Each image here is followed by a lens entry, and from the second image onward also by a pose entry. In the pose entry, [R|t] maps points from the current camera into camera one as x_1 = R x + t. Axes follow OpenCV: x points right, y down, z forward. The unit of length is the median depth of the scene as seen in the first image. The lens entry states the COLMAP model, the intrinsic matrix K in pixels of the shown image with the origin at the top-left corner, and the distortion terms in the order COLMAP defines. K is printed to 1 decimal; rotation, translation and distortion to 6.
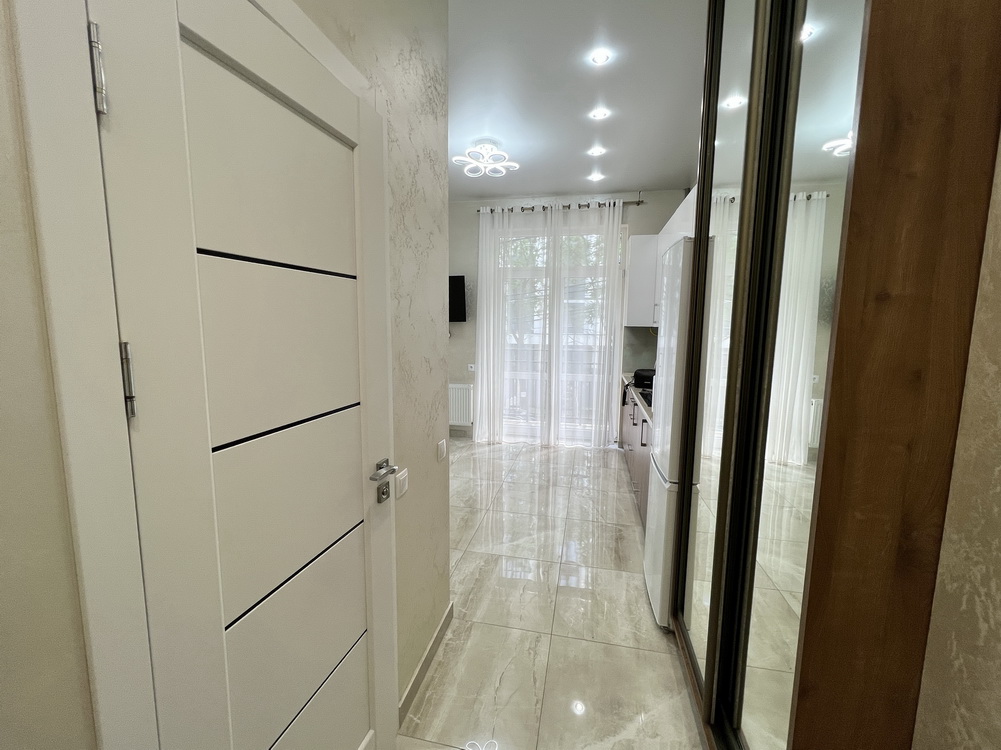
lens RADIAL K [[425.9, 0, 500.5], [0, 425.9, 375.0], [0, 0, 1]] dist [-0.000388, 0.000006]
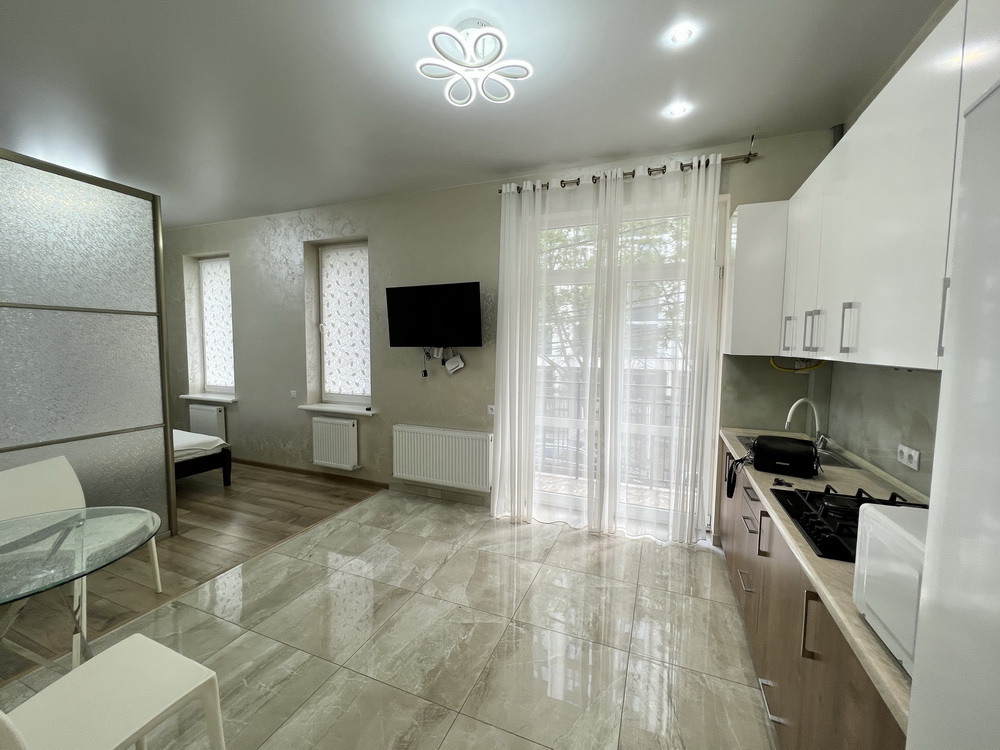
lens RADIAL K [[412.3, 0, 497.8], [0, 412.3, 372.5], [0, 0, 1]] dist [0.001196, 0.000108]
pose [[0.984558, 0.012317, -0.174625, 0.067929], [-0.021852, 0.998367, -0.052783, -0.047604], [0.173690, 0.055784, 0.983219, 0.342143]]
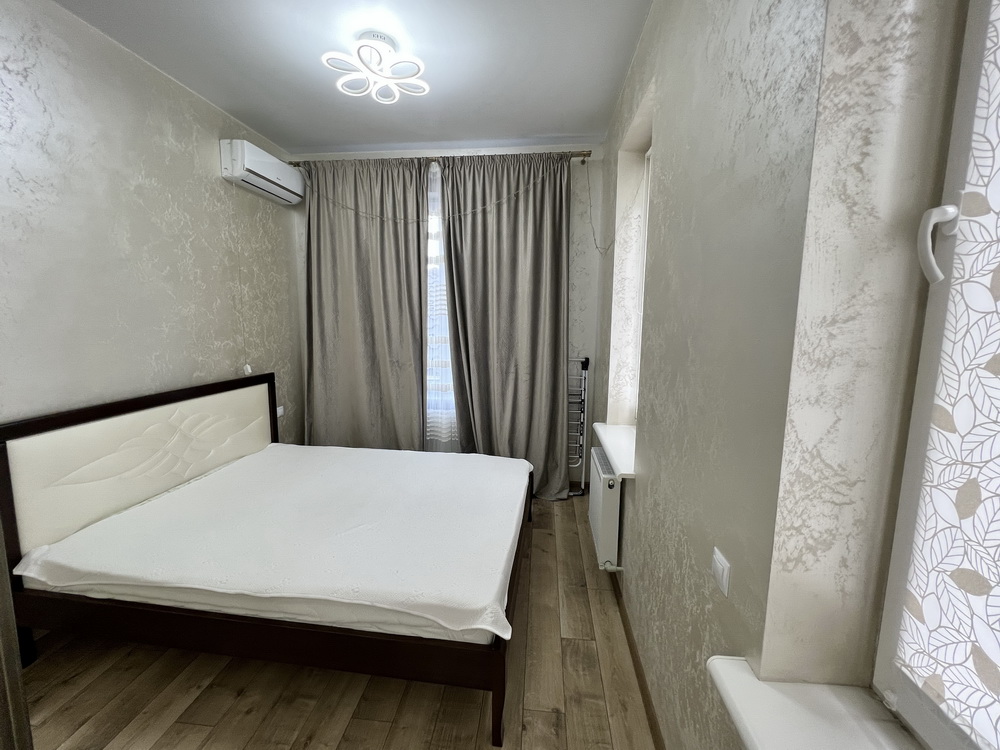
lens RADIAL K [[412.3, 0, 497.8], [0, 412.3, 372.5], [0, 0, 1]] dist [0.001196, 0.000108]
pose [[0.101451, 0.123647, -0.987127, -0.376909], [-0.131671, 0.985186, 0.109871, -0.144222], [0.986088, 0.118830, 0.116229, 1.048578]]
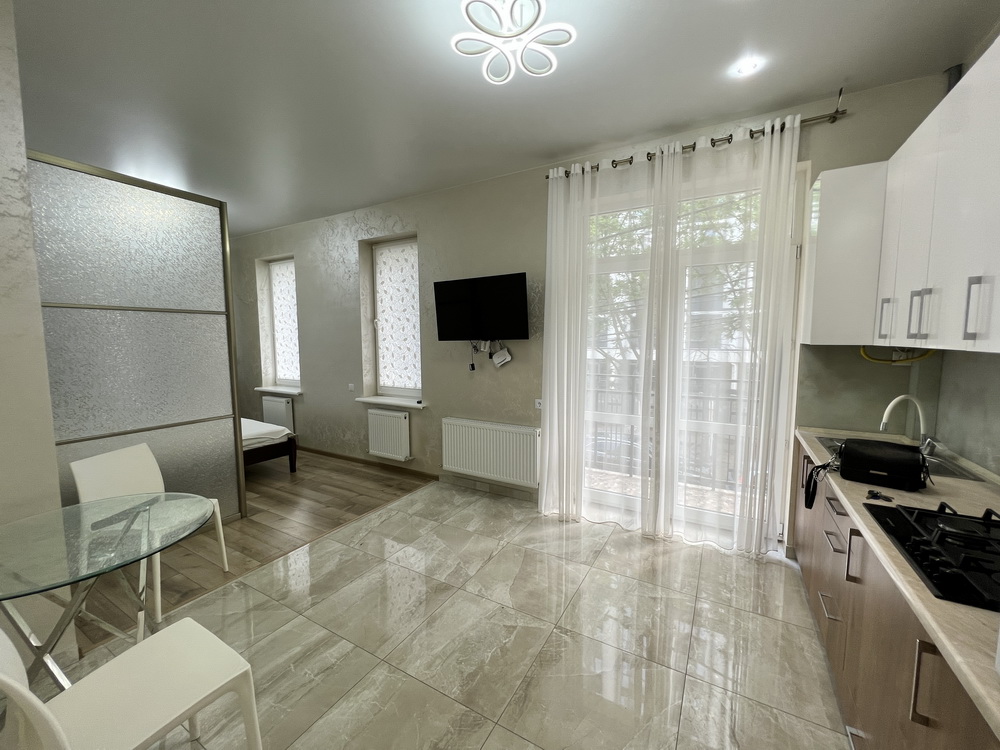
lens RADIAL K [[404.1, 0, 496.6], [0, 404.1, 372.7], [0, 0, 1]] dist [0.000839, 0.000031]
pose [[0.951120, 0.013656, -0.308518, 0.075029], [-0.024820, 0.999170, -0.032293, -0.049832], [0.307821, 0.038372, 0.950670, 0.374789]]
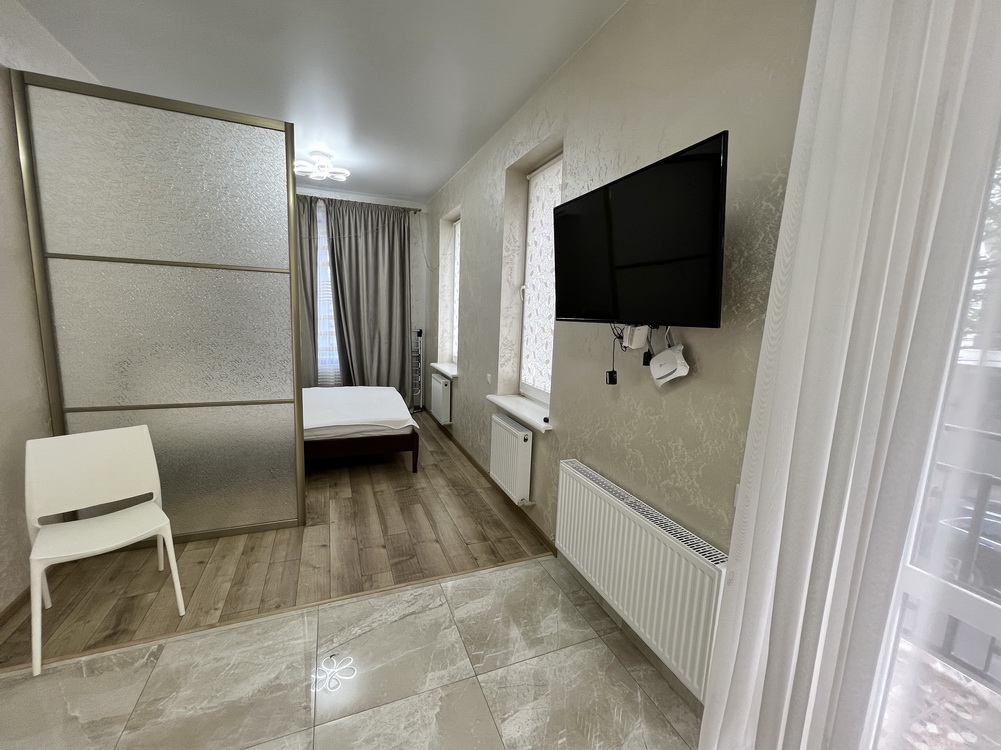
lens RADIAL K [[412.7, 0, 498.3], [0, 412.7, 372.5], [0, 0, 1]] dist [0.001196, 0.000108]
pose [[0.564263, 0.134410, -0.814580, 0.047862], [-0.135560, 0.988351, 0.069181, -0.101649], [0.814390, 0.071388, 0.575911, 0.785057]]
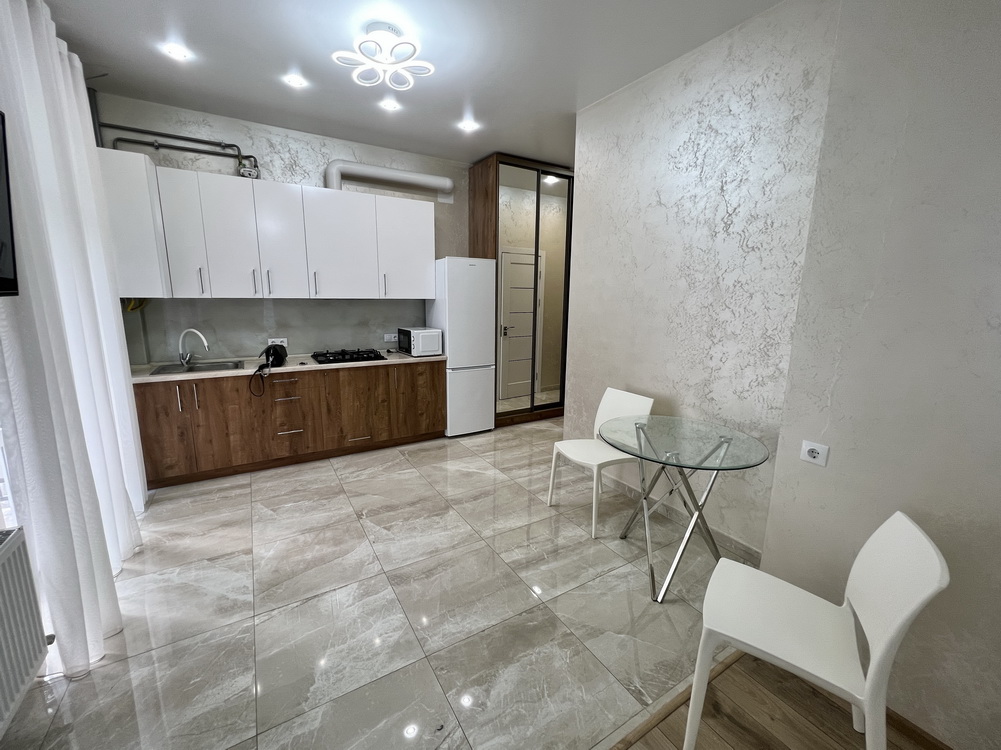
lens RADIAL K [[412.7, 0, 498.3], [0, 412.7, 372.5], [0, 0, 1]] dist [0.001196, 0.000108]
pose [[-0.689168, -0.152190, 0.708439, -0.497441], [0.071225, 0.958732, 0.275247, -0.132905], [-0.721092, 0.240150, -0.649887, 0.995424]]
